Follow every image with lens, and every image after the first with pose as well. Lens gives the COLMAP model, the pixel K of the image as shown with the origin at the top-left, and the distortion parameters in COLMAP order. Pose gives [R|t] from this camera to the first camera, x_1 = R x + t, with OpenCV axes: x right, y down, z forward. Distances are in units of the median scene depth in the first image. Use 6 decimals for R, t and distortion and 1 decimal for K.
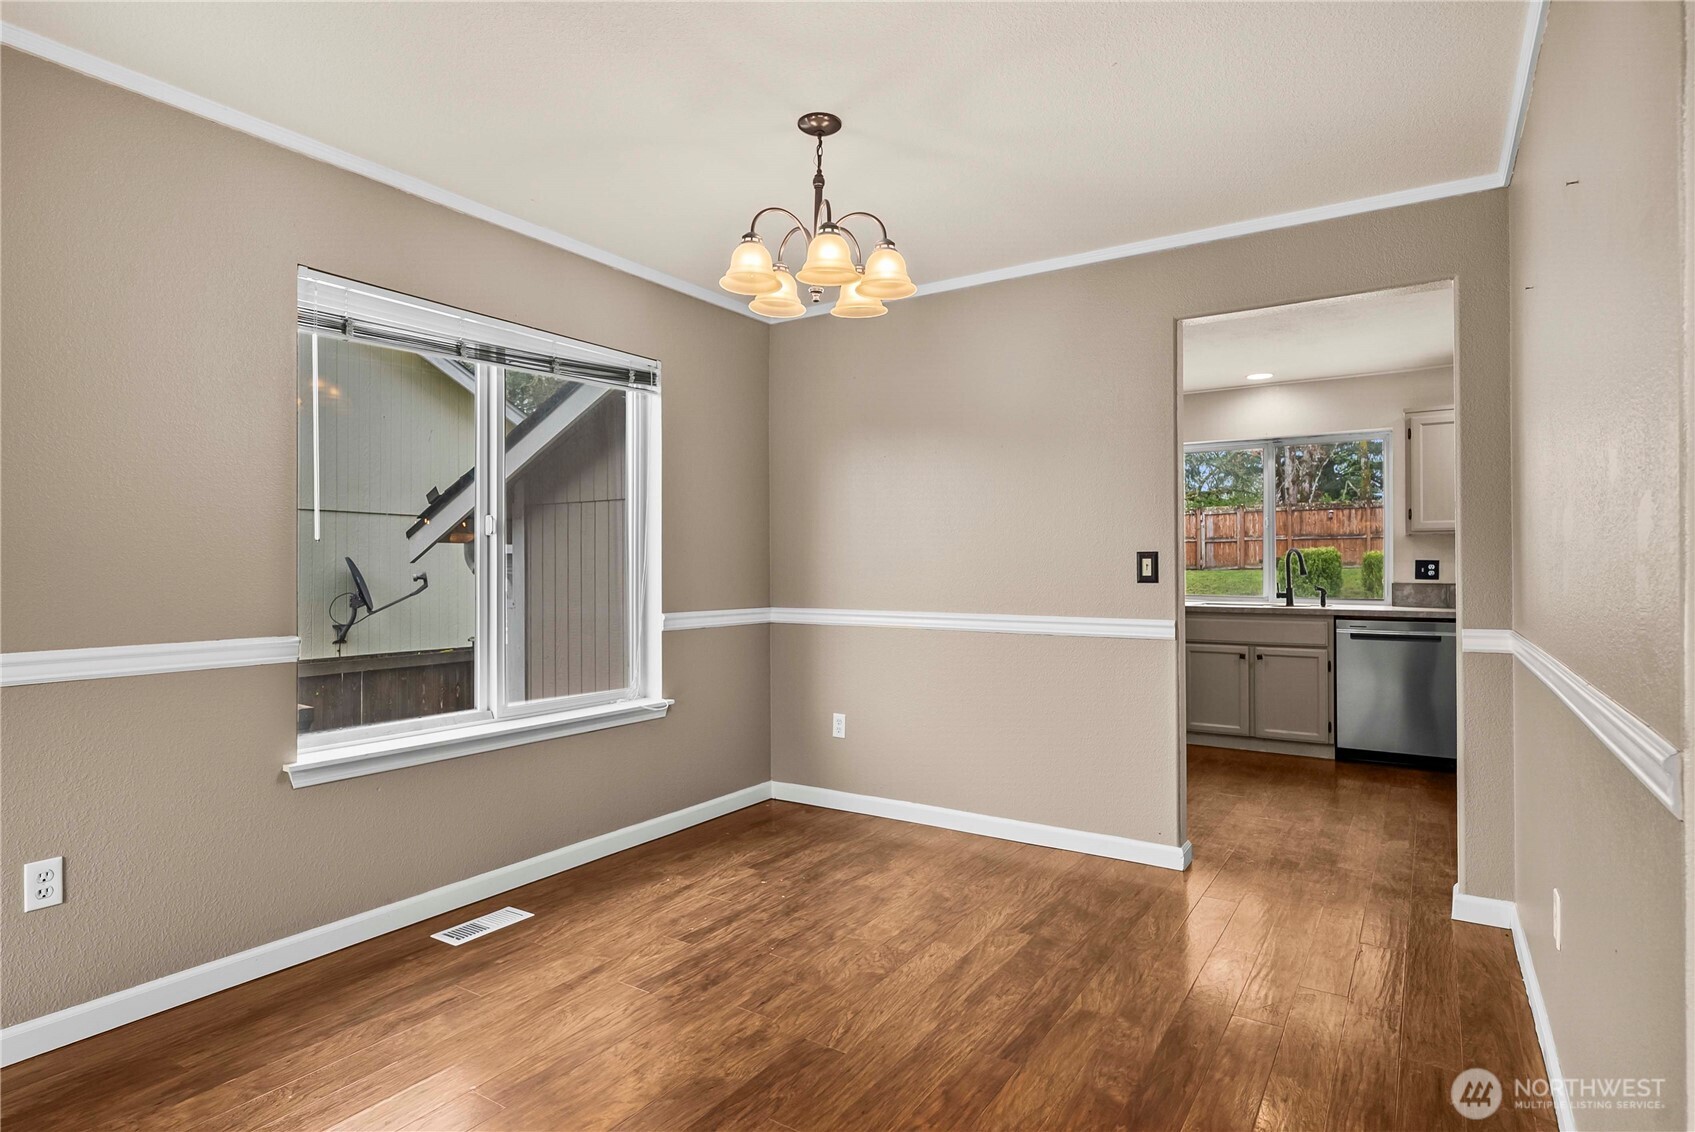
lens RADIAL K [[901.9, 0, 851.4], [0, 901.9, 557.3], [0, 0, 1]] dist [0.000488, 0.000156]
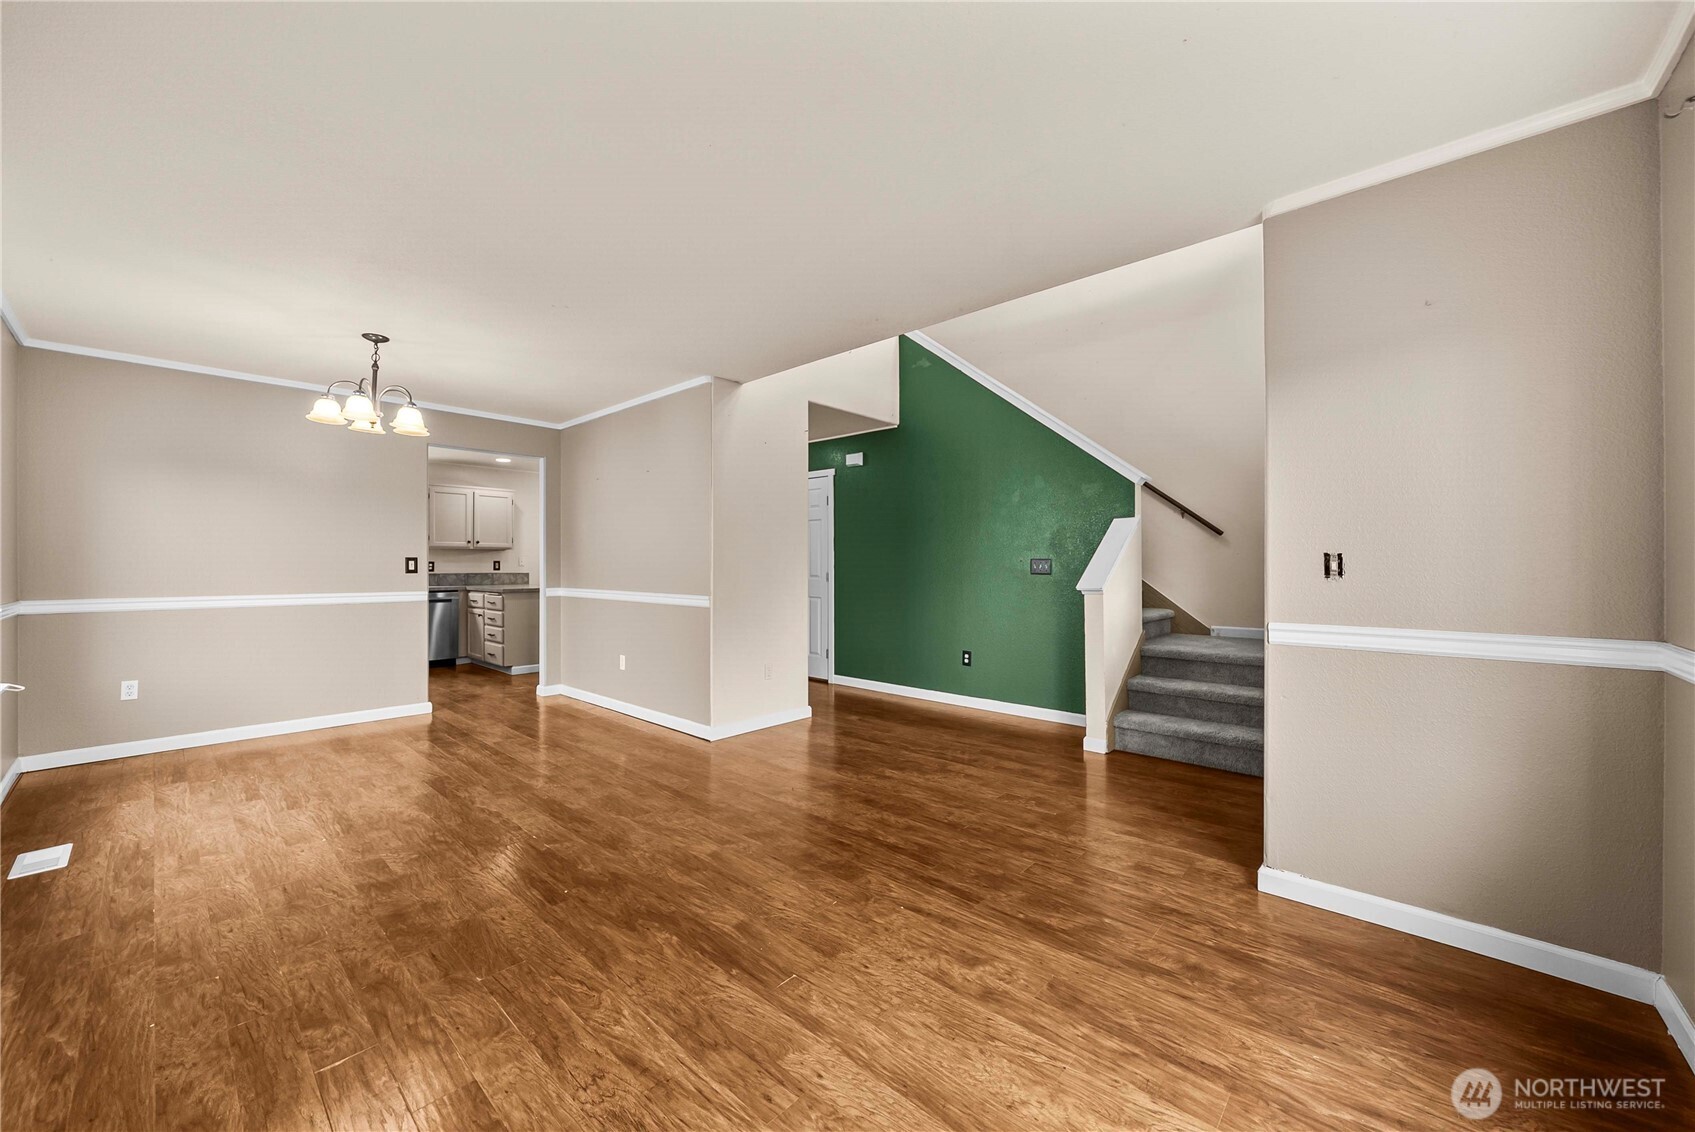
lens RADIAL K [[630.3, 0, 847.1], [0, 630.3, 565.9], [0, 0, 1]] dist [0.001190, 0.000046]
pose [[0.168069, -0.000845, 0.985775, -1.038525], [-0.012034, 0.999923, 0.002909, -0.003521], [-0.985702, -0.012351, 0.168046, -0.201572]]
